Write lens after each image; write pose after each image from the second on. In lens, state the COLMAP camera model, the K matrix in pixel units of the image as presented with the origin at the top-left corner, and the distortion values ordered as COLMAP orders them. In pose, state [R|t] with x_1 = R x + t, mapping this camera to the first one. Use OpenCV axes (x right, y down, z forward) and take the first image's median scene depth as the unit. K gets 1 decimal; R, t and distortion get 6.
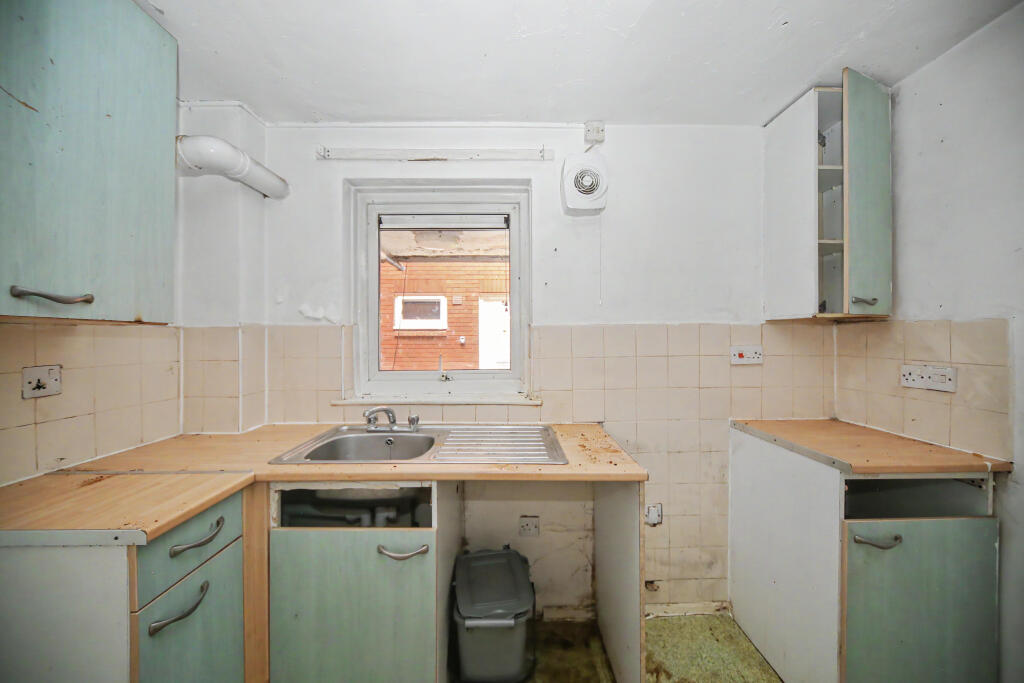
lens RADIAL K [[362.1, 0, 512.1], [0, 362.1, 337.2], [0, 0, 1]] dist [-0.002921, -0.000230]
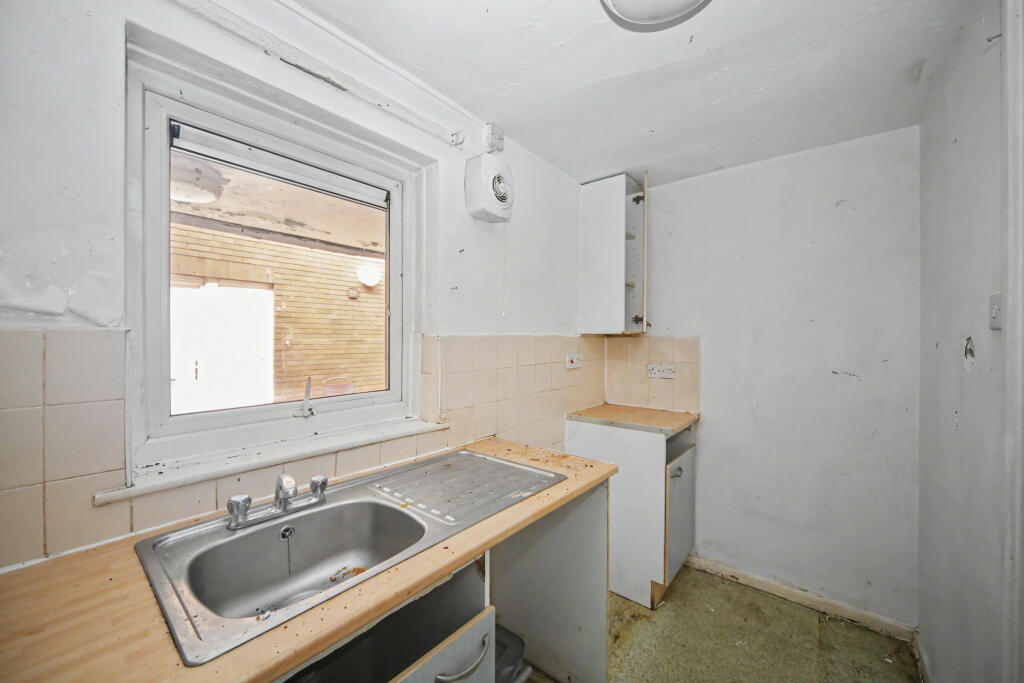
lens RADIAL K [[385.8, 0, 513.8], [0, 385.8, 339.2], [0, 0, 1]] dist [0.002159, 0.000181]
pose [[0.646824, 0.006166, 0.762615, -0.528589], [-0.002755, 0.999980, -0.005749, -0.018966], [-0.762635, 0.001618, 0.646828, 0.290024]]
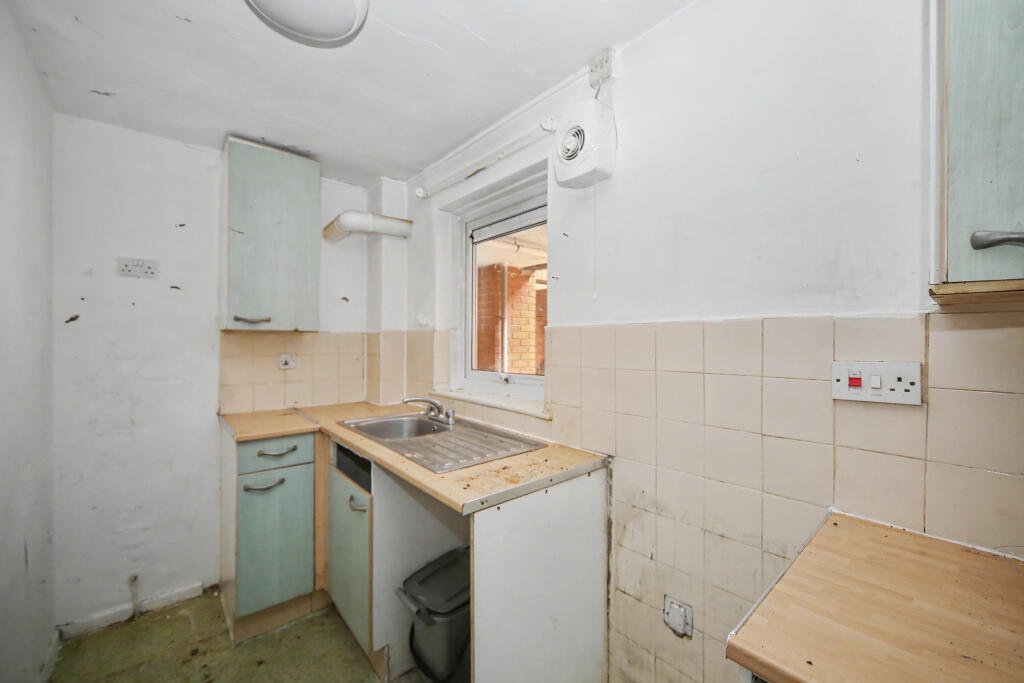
lens RADIAL K [[402.6, 0, 512.8], [0, 402.6, 341.7], [0, 0, 1]] dist [-0.002548, -0.000083]
pose [[0.650179, 0.008984, -0.759728, 0.751753], [-0.004737, 0.999959, 0.007770, -0.004887], [0.759766, -0.001453, 0.650194, 0.316613]]
